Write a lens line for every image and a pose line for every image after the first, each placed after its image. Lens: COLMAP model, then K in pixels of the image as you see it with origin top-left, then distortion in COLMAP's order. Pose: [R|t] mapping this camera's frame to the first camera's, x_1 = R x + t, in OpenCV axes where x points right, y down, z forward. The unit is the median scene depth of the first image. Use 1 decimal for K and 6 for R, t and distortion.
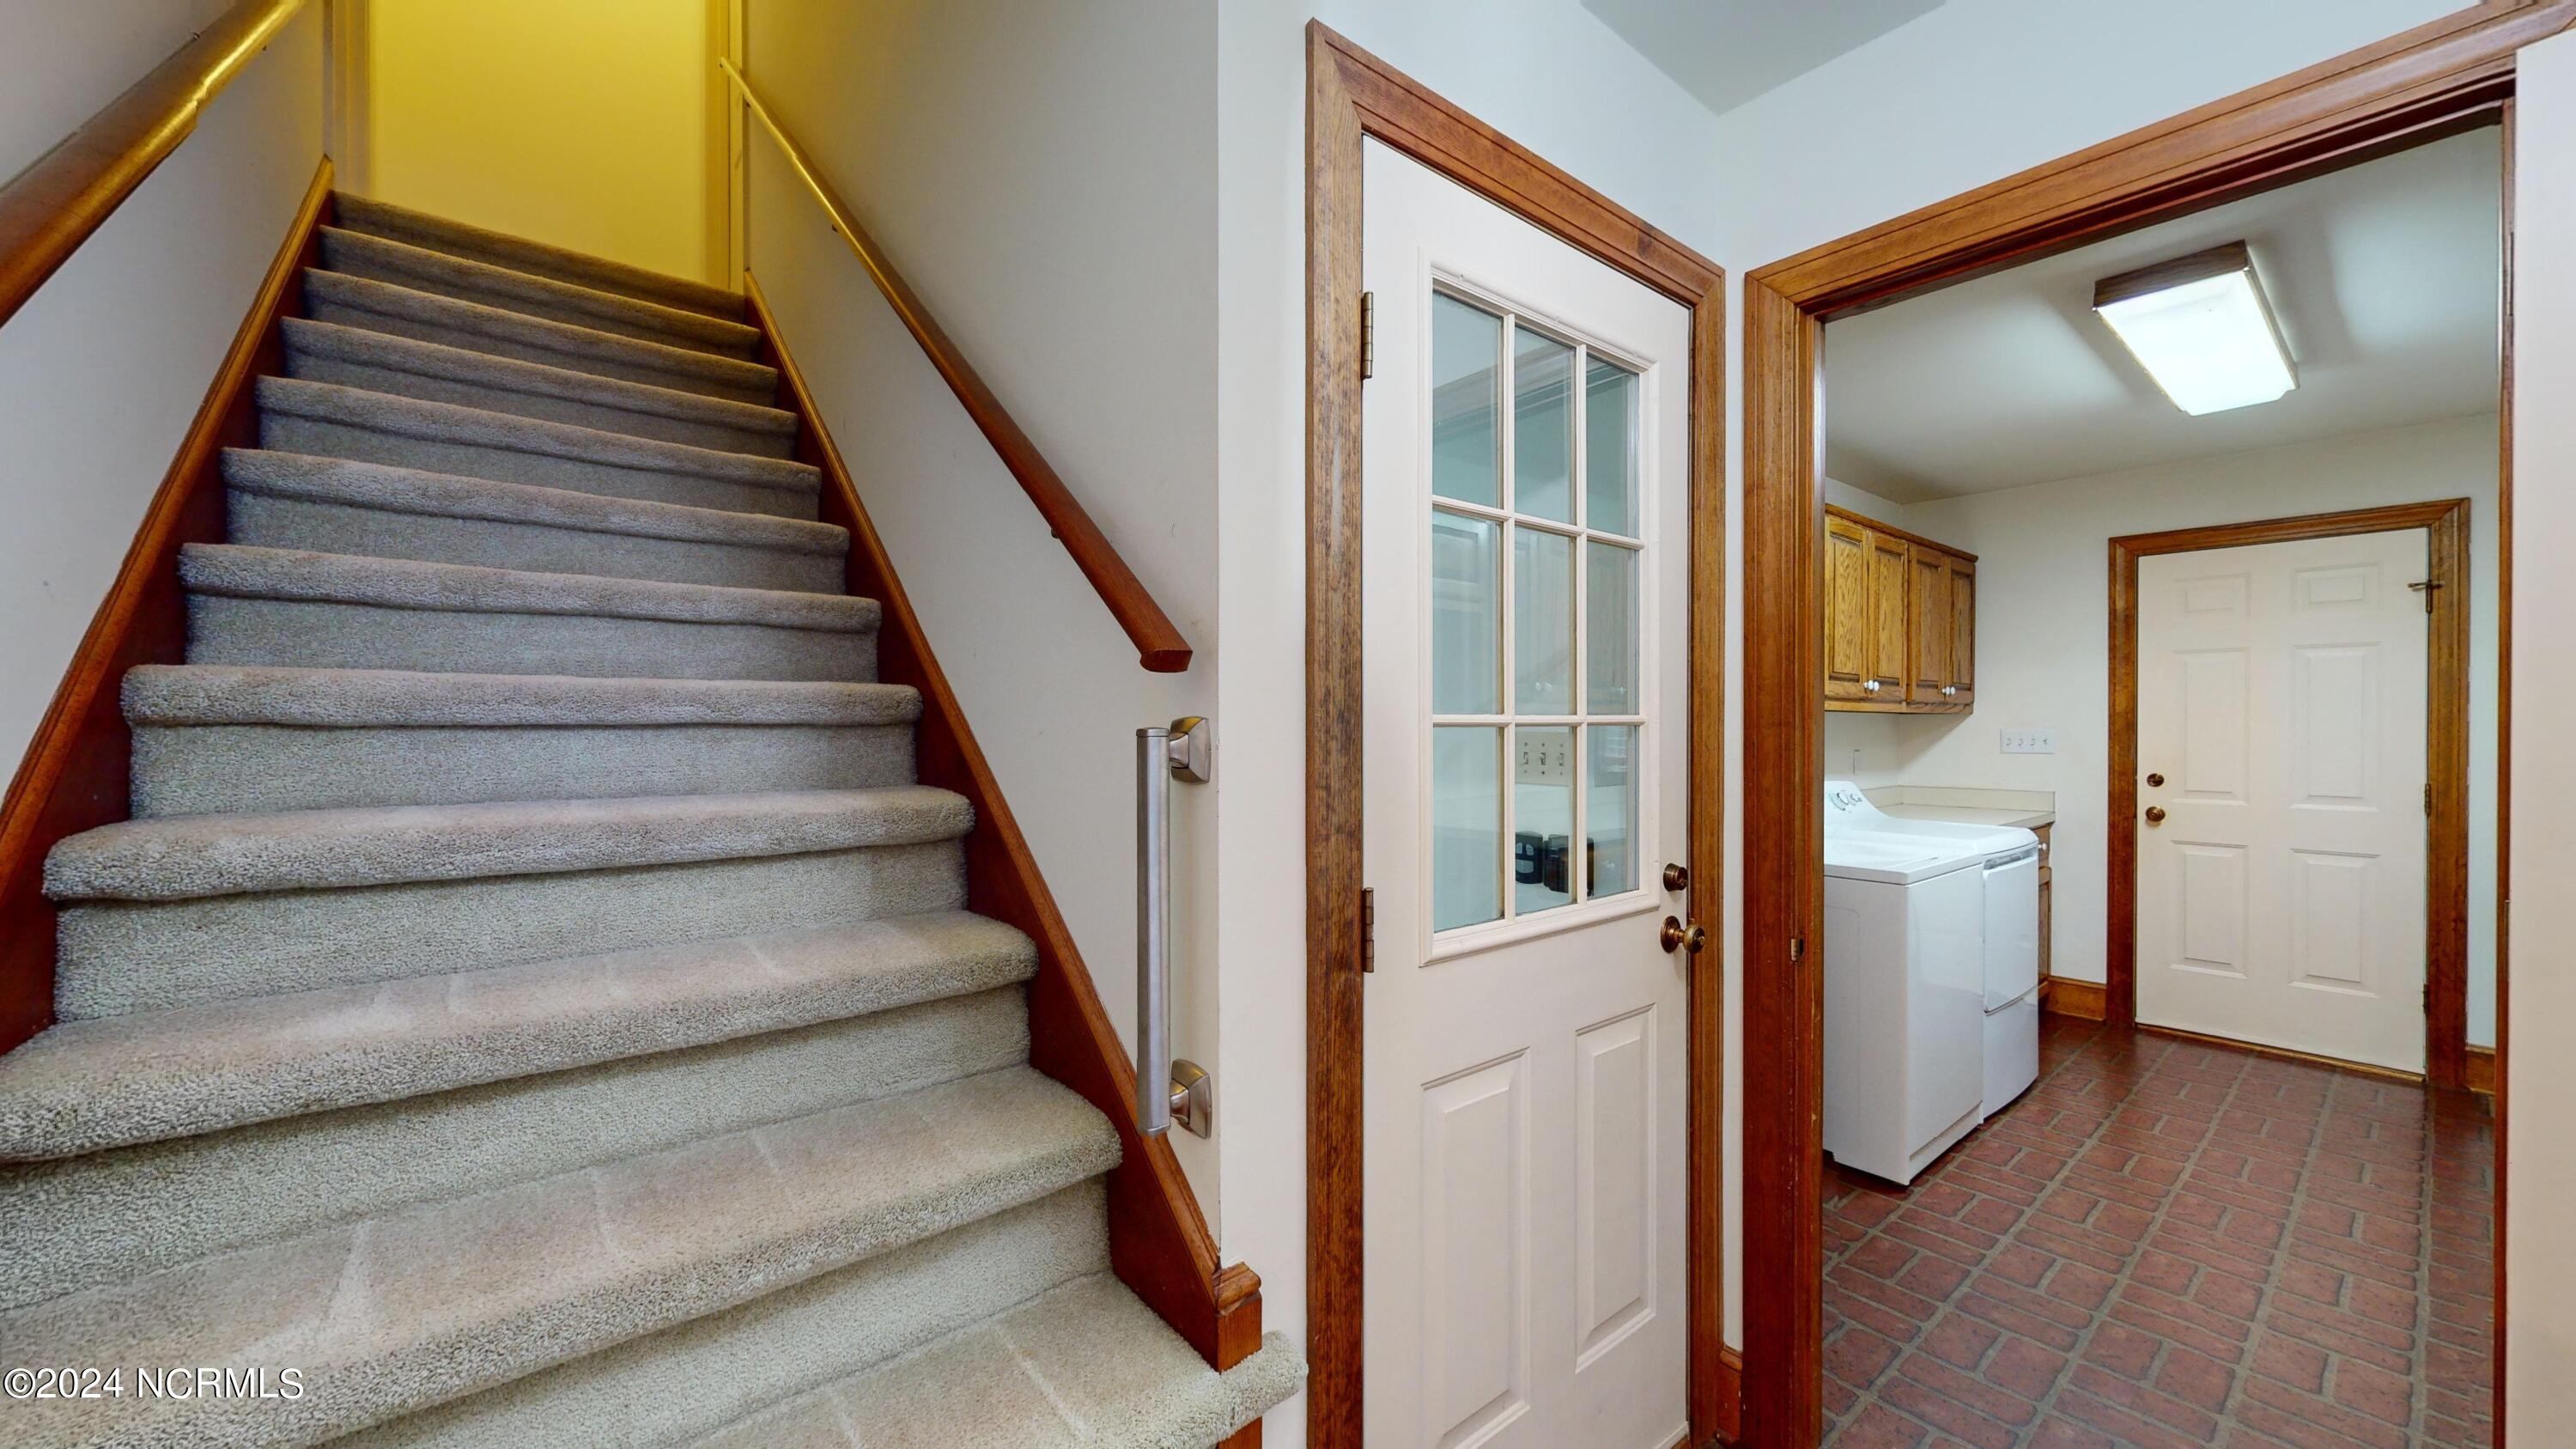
lens RADIAL K [[979.5, 0, 1265.2], [0, 979.5, 729.3], [0, 0, 1]] dist [0.002160, 0.000379]
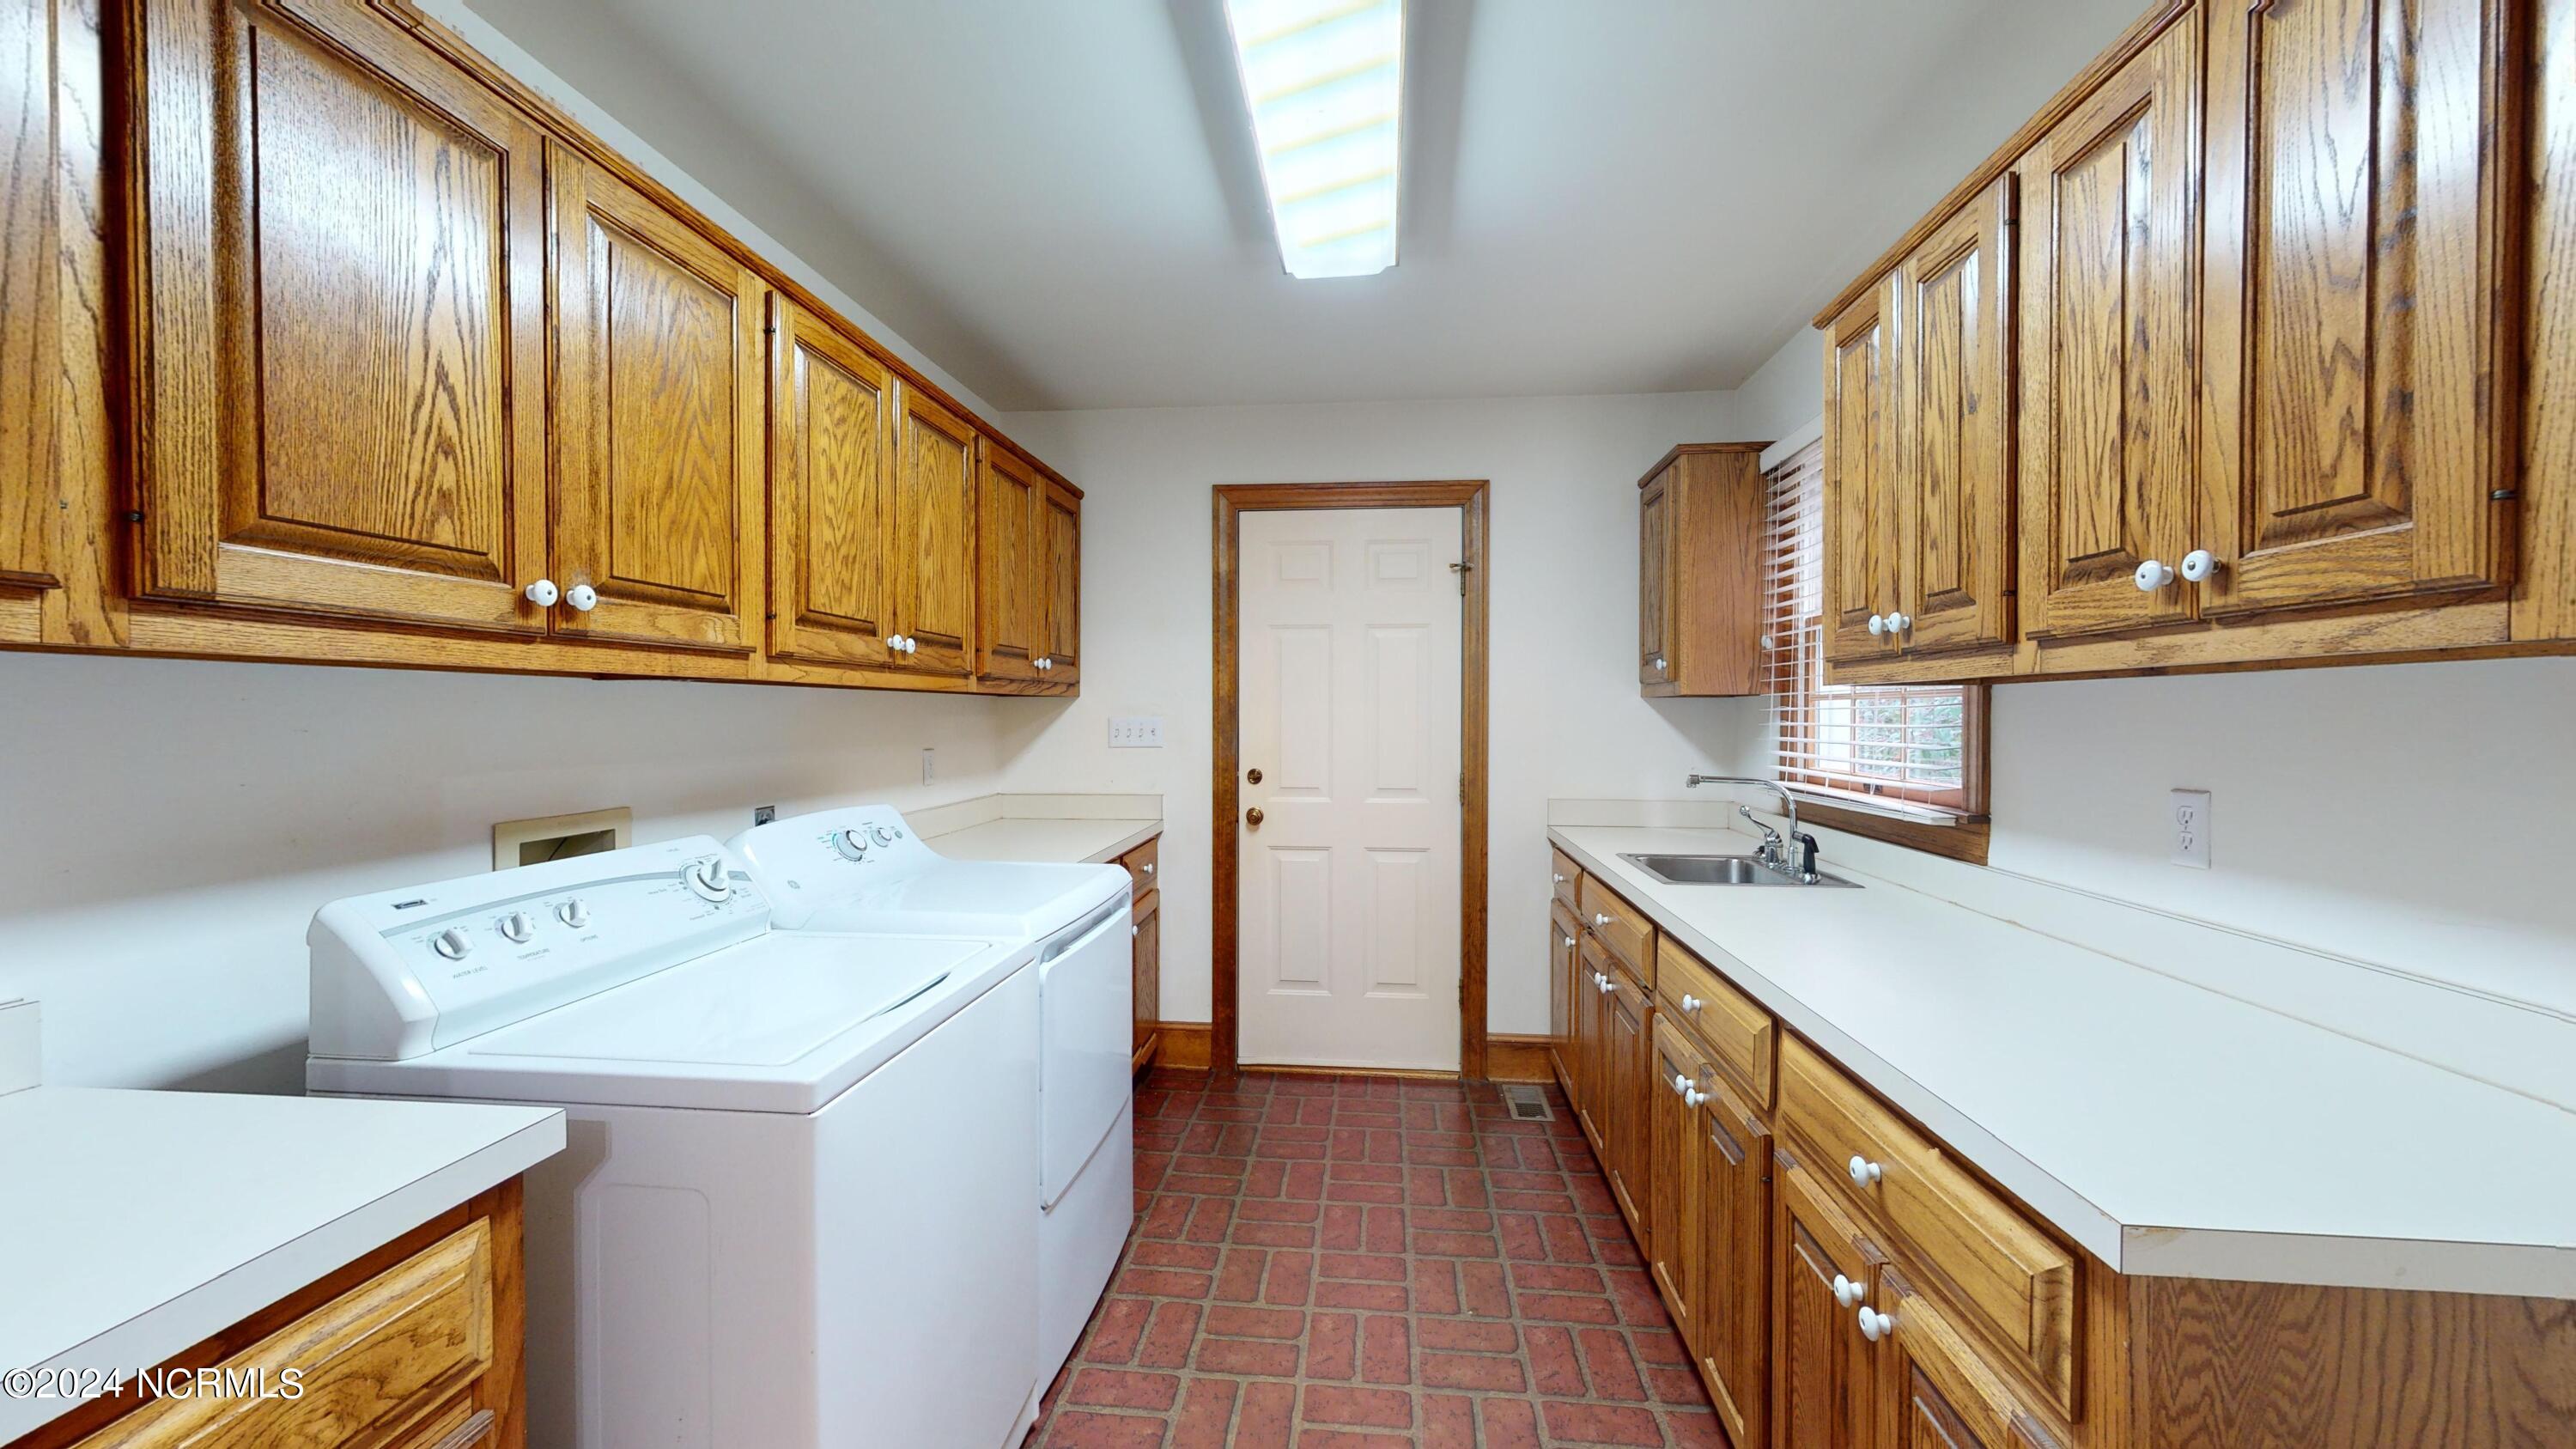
lens RADIAL K [[1085.4, 0, 1282.0], [0, 1085.4, 732.6], [0, 0, 1]] dist [0.000249, -0.000201]
pose [[0.719648, -0.013114, 0.694215, 0.285821], [0.002113, 0.999858, 0.016697, -0.001807], [-0.694336, -0.010549, 0.719574, 0.323480]]
